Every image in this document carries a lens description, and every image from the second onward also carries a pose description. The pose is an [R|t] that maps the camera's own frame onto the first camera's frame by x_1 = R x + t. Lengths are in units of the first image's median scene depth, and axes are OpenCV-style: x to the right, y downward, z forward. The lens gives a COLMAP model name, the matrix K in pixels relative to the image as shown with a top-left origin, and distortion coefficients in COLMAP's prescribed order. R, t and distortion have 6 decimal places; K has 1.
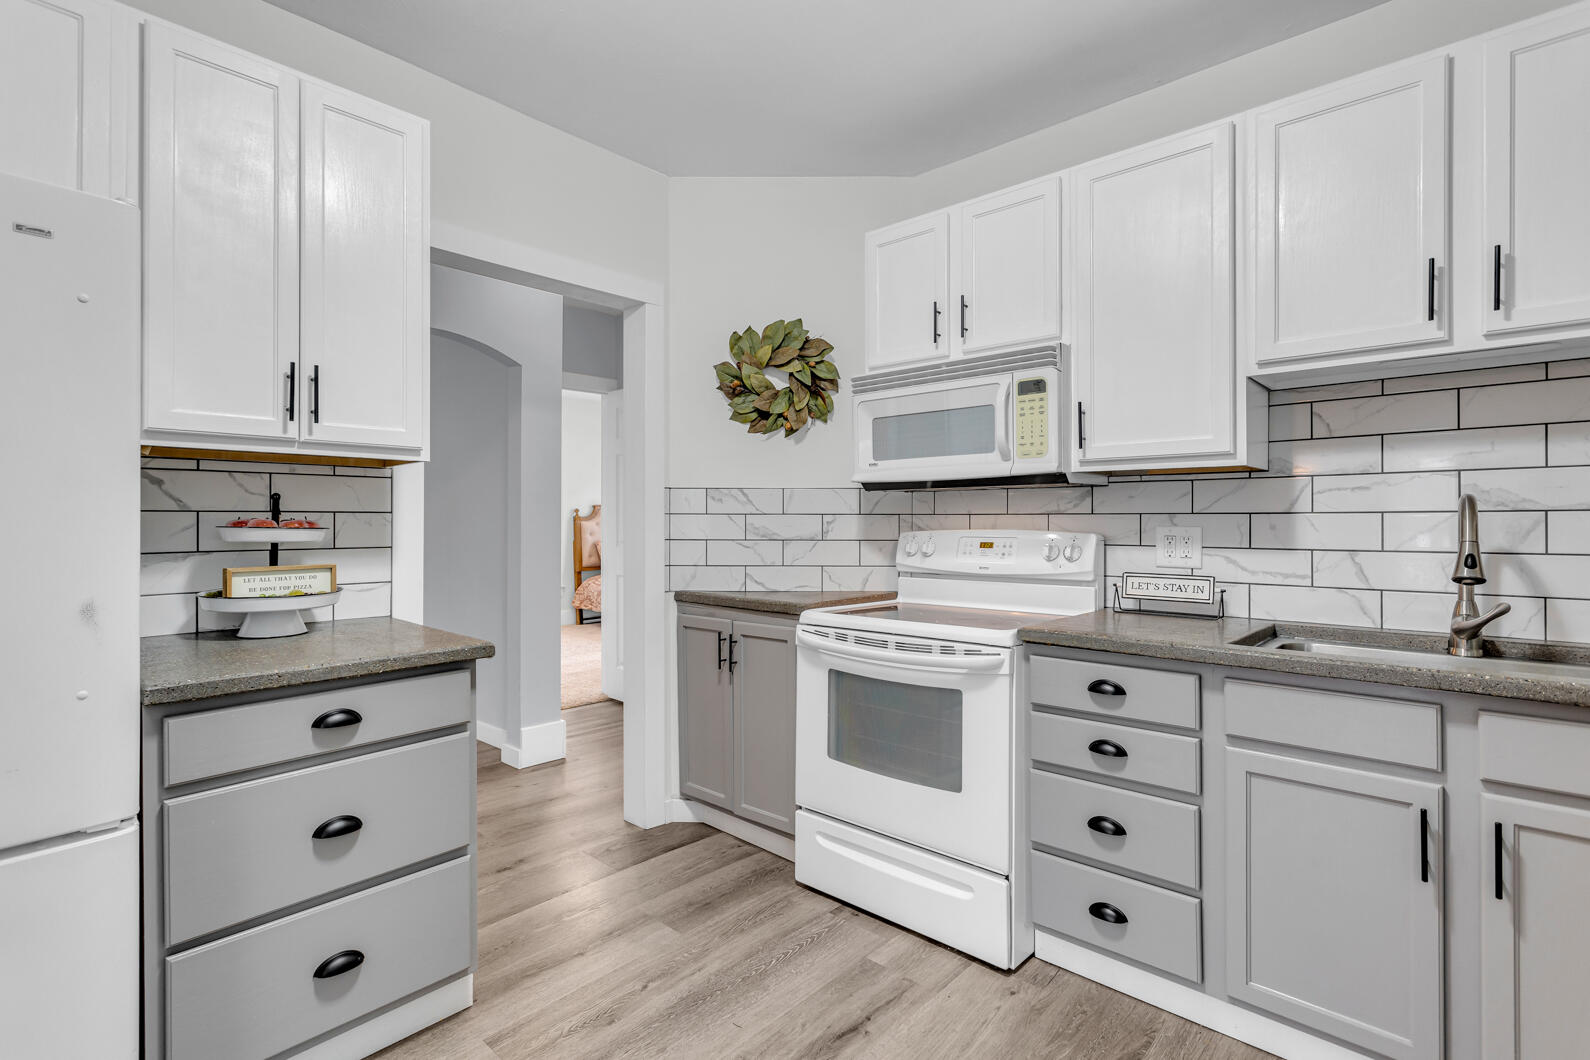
lens RADIAL K [[745.7, 0, 797.4], [0, 745.7, 526.8], [0, 0, 1]] dist [0.001556, 0.000191]
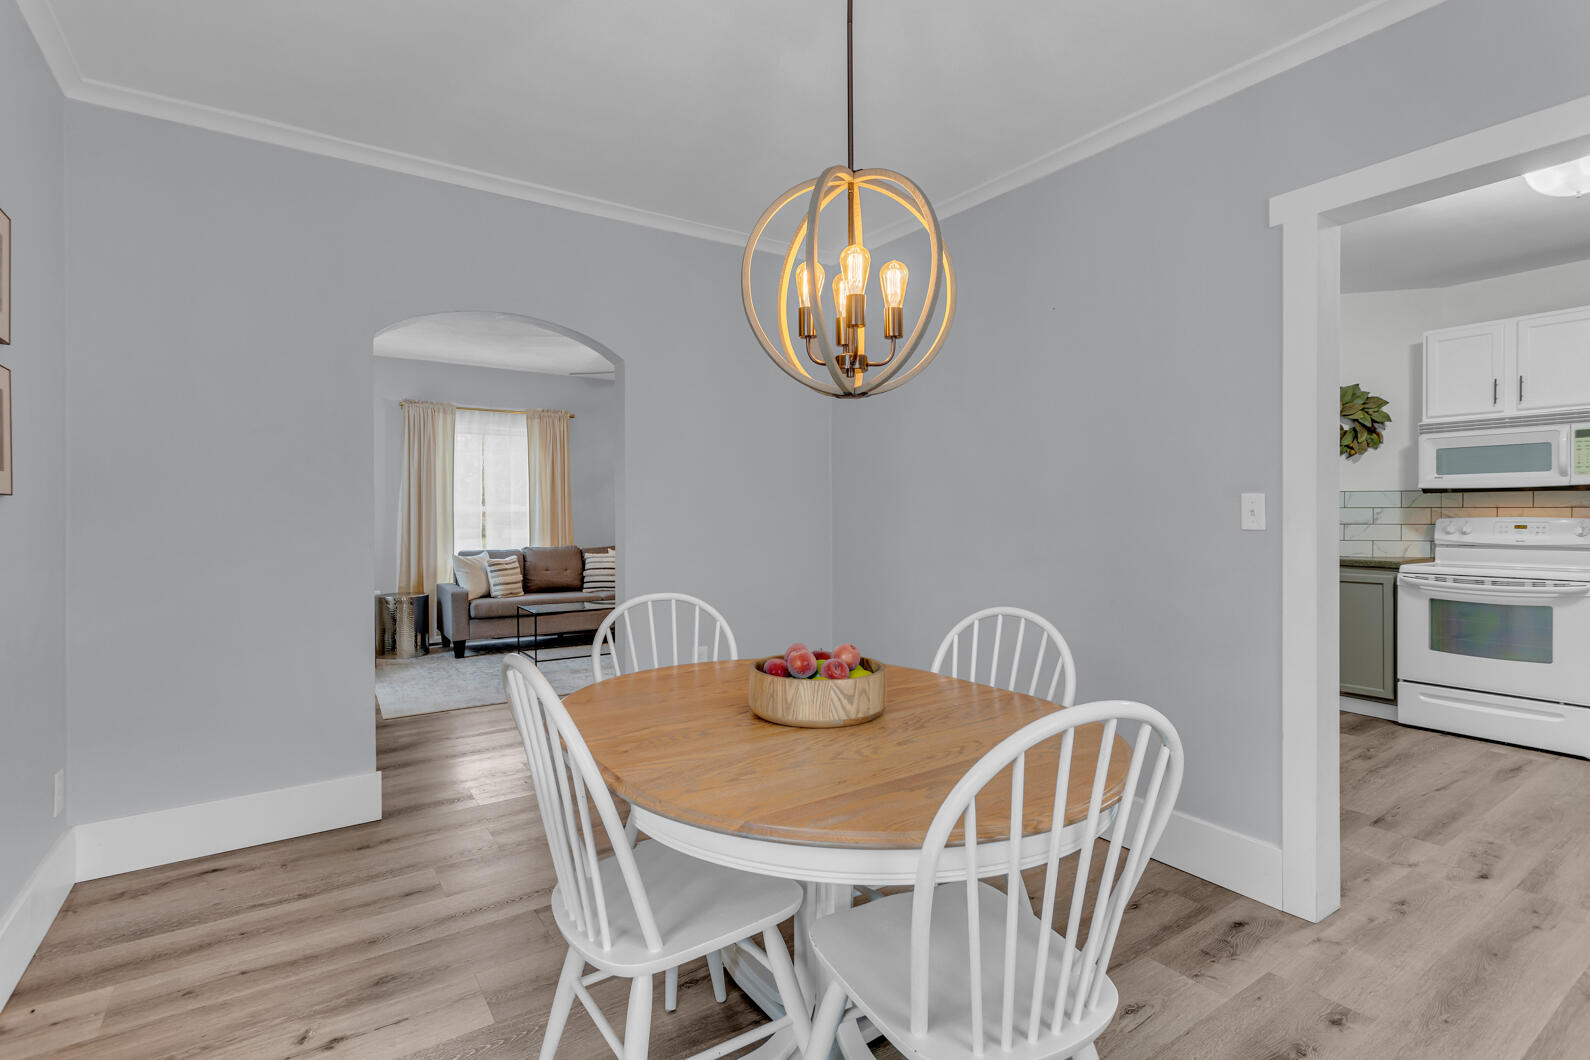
lens RADIAL K [[745.7, 0, 792.6], [0, 745.7, 524.3], [0, 0, 1]] dist [0.001556, 0.000191]
pose [[0.971123, -0.000578, -0.238581, -0.884643], [0.002731, 0.999959, 0.008690, 0.001139], [0.238566, -0.009091, 0.971084, -0.930173]]
